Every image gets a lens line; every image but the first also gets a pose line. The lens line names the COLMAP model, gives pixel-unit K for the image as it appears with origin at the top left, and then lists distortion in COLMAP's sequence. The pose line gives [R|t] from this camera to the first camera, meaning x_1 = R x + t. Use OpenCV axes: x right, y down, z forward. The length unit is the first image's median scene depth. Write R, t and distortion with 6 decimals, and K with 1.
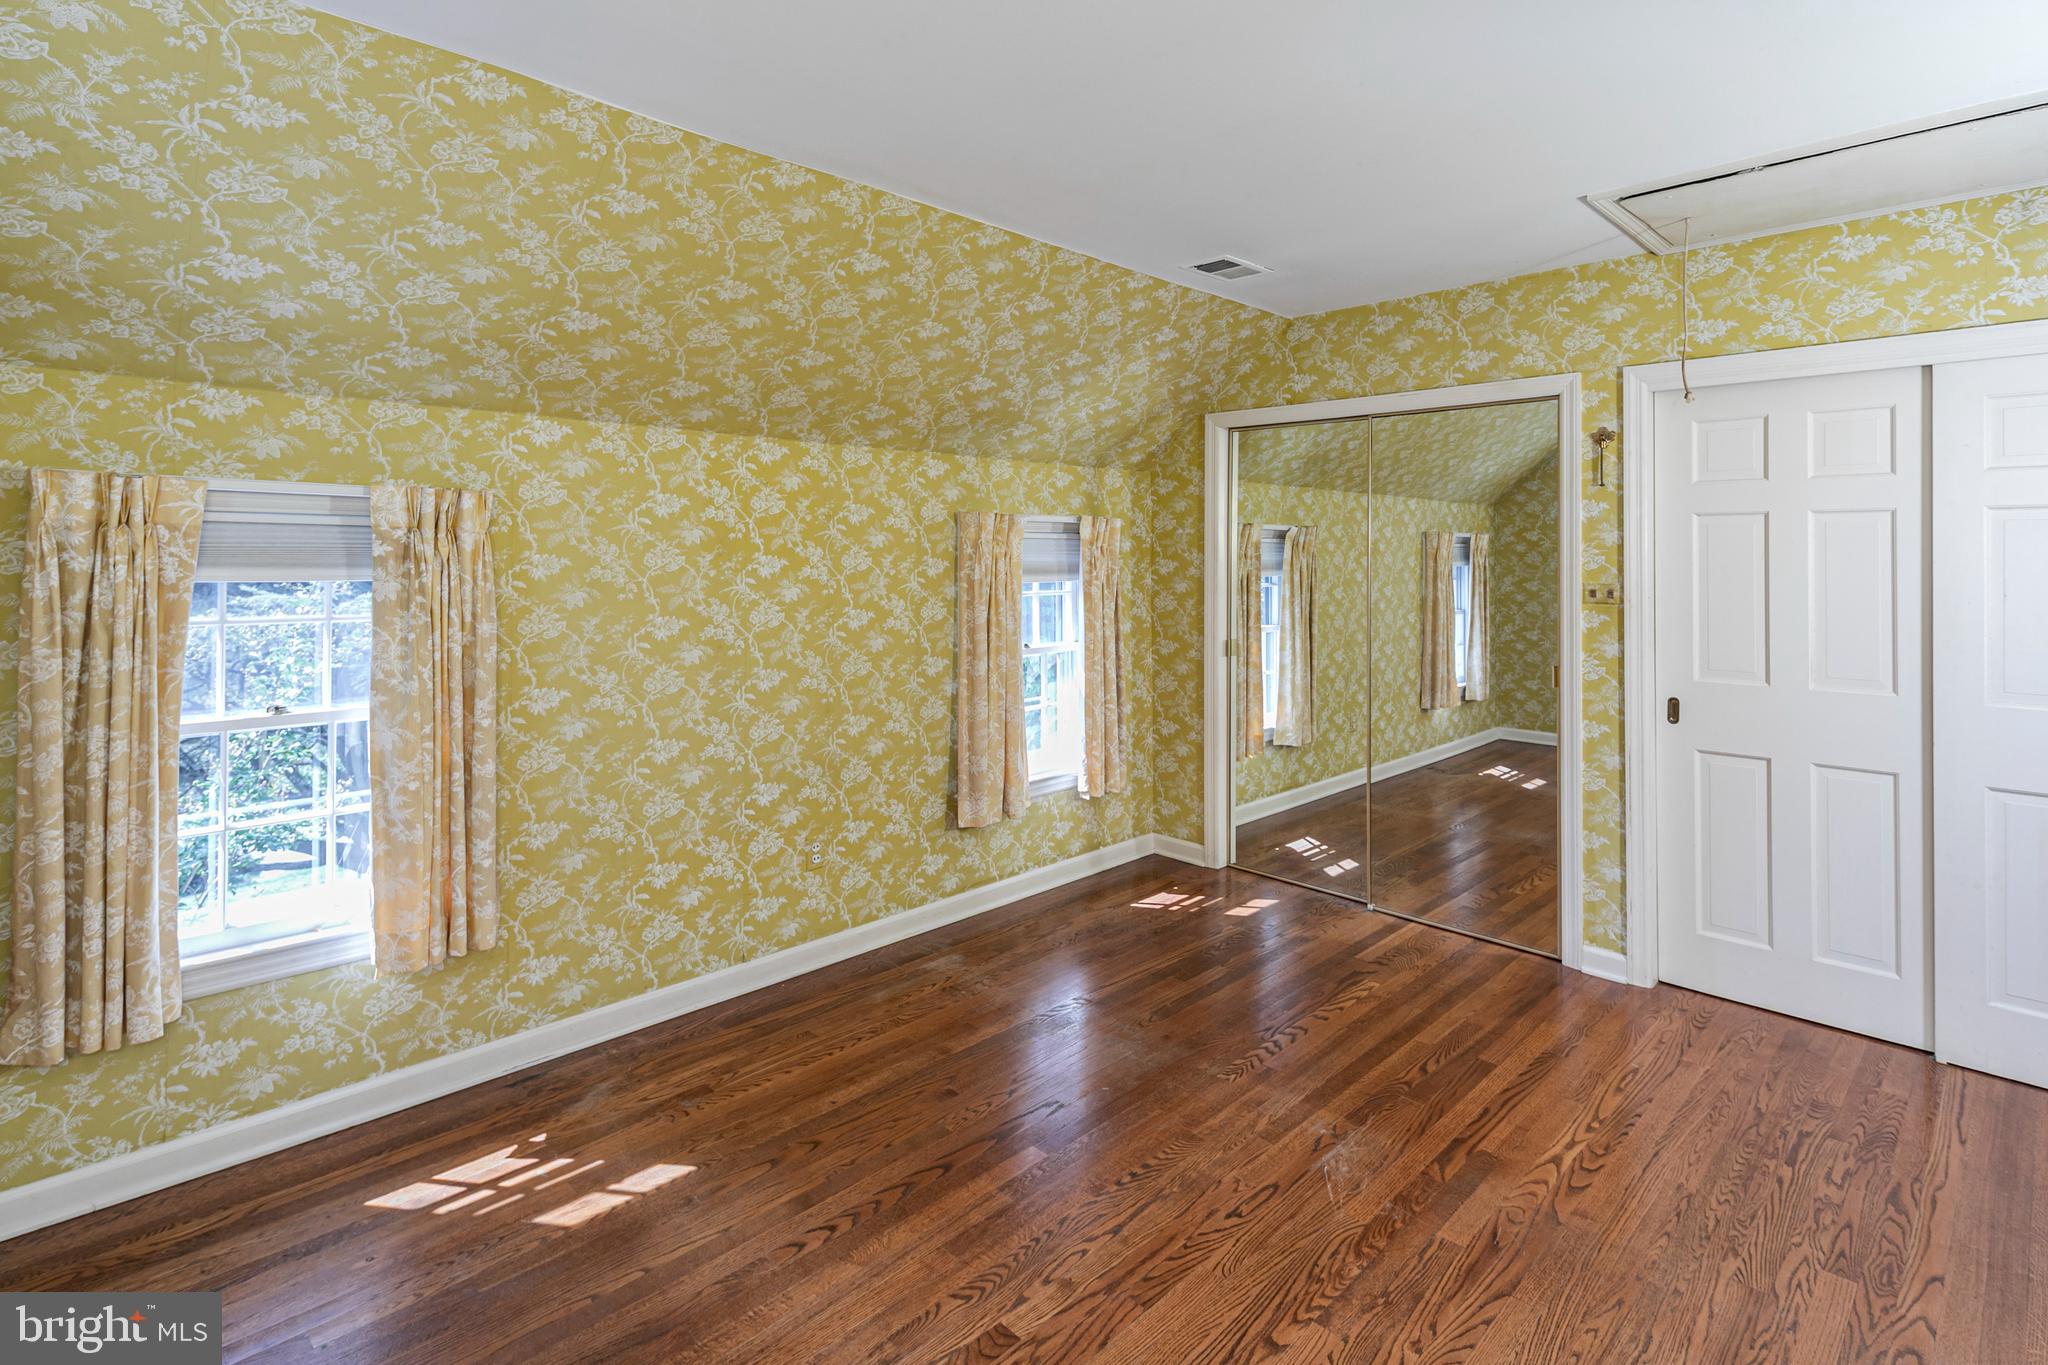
lens RADIAL K [[993.3, 0, 1002.4], [0, 993.3, 655.8], [0, 0, 1]] dist [0.015708, -0.000146]
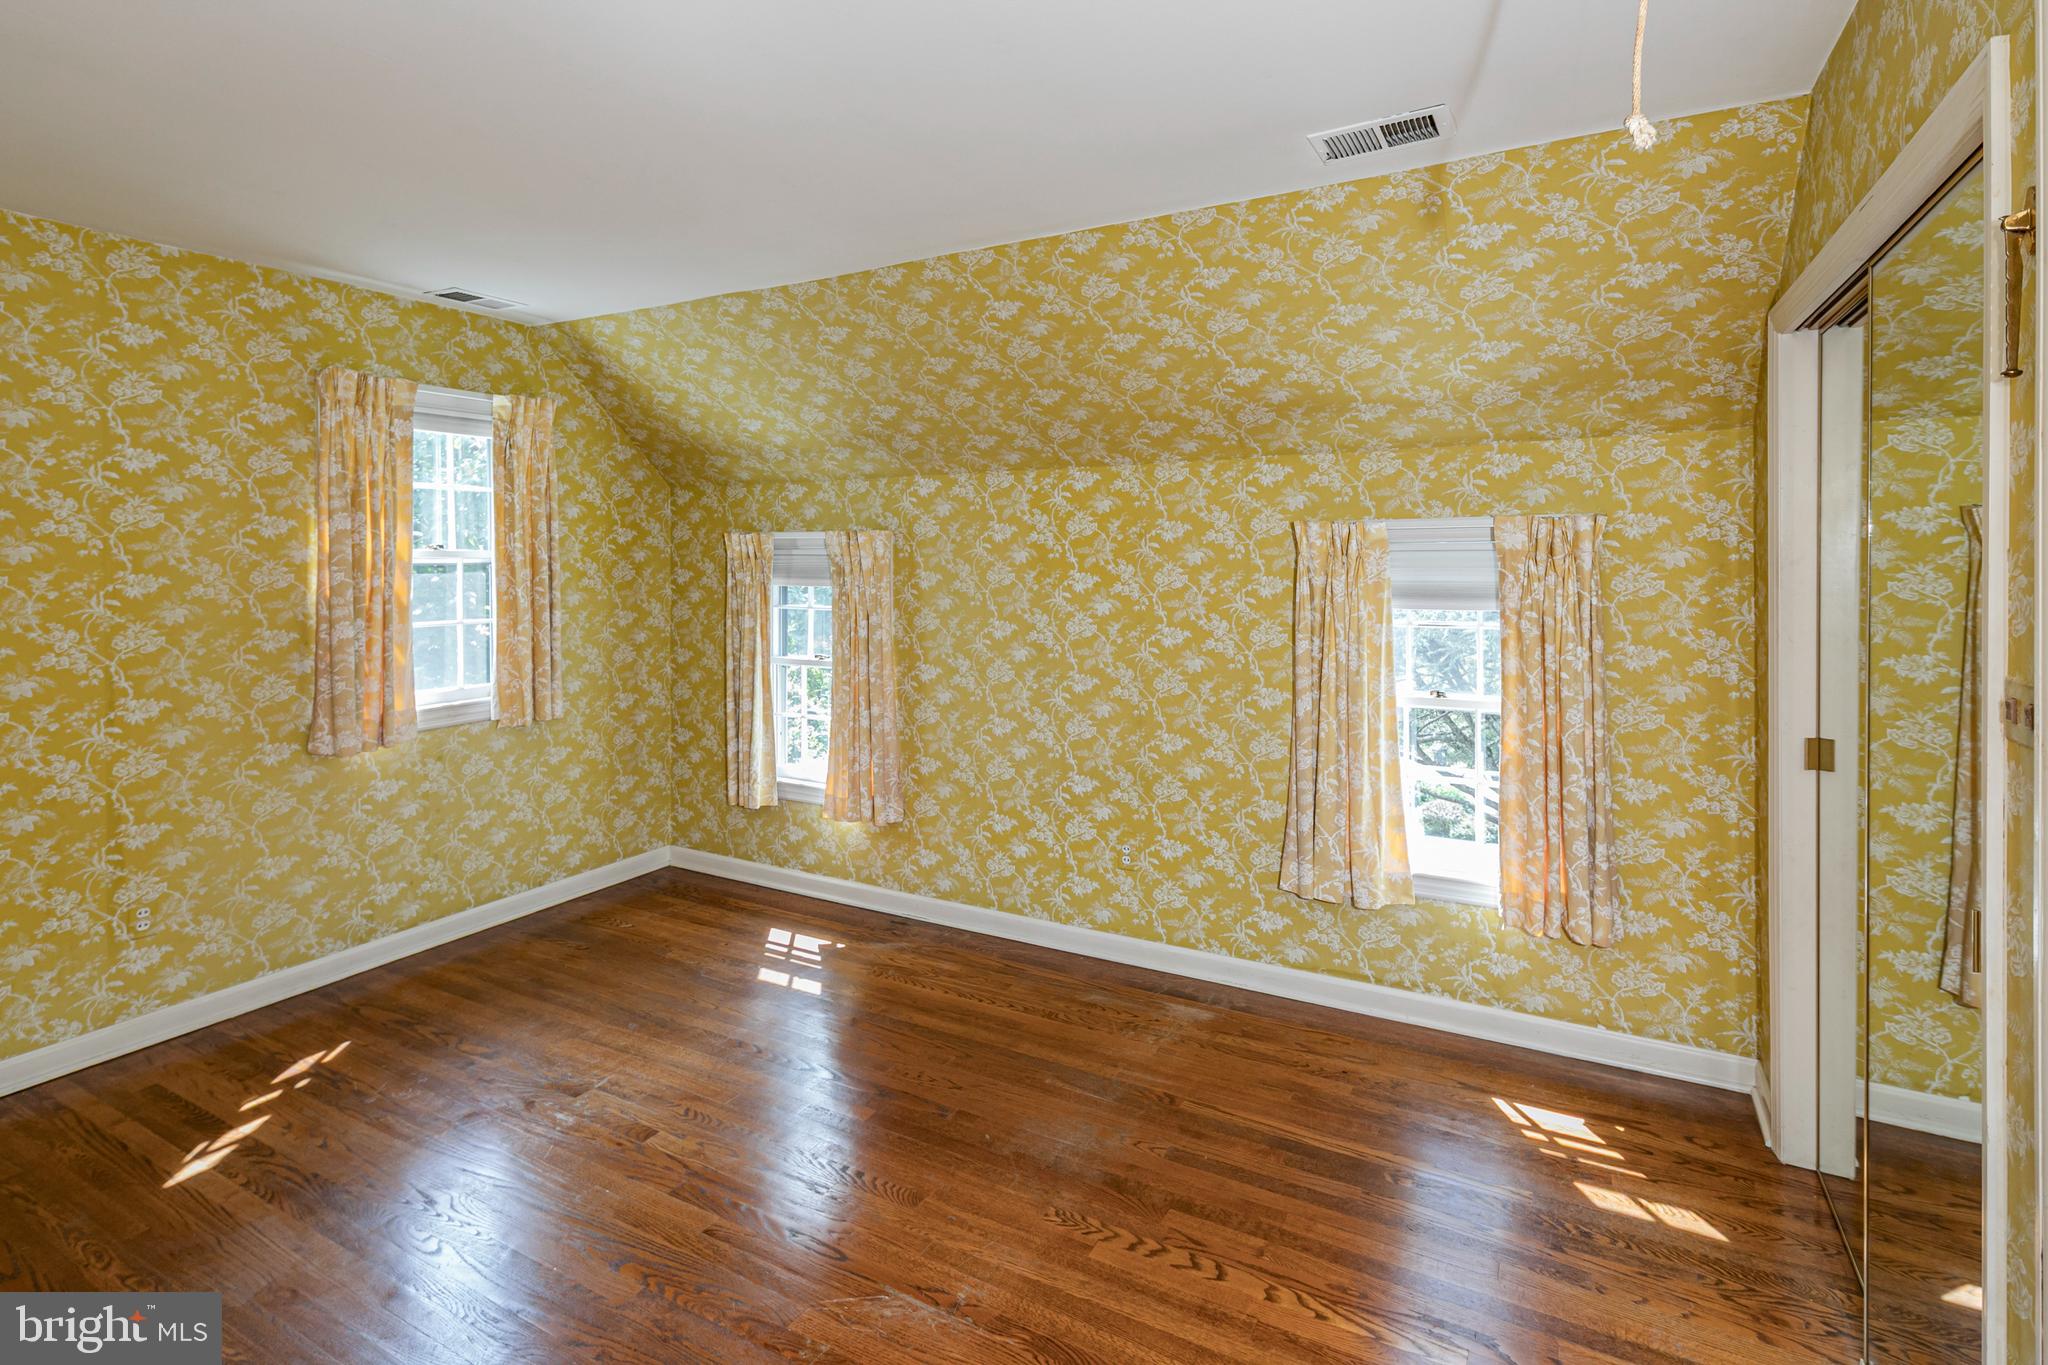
lens RADIAL K [[1002.7, 0, 1021.4], [0, 1002.7, 681.5], [0, 0, 1]] dist [0.019289, -0.007843]
pose [[0.282844, 0.111478, -0.952666, 0.841980], [-0.094242, 0.991647, 0.088059, -0.073163], [0.954525, 0.064874, 0.290987, 0.619955]]
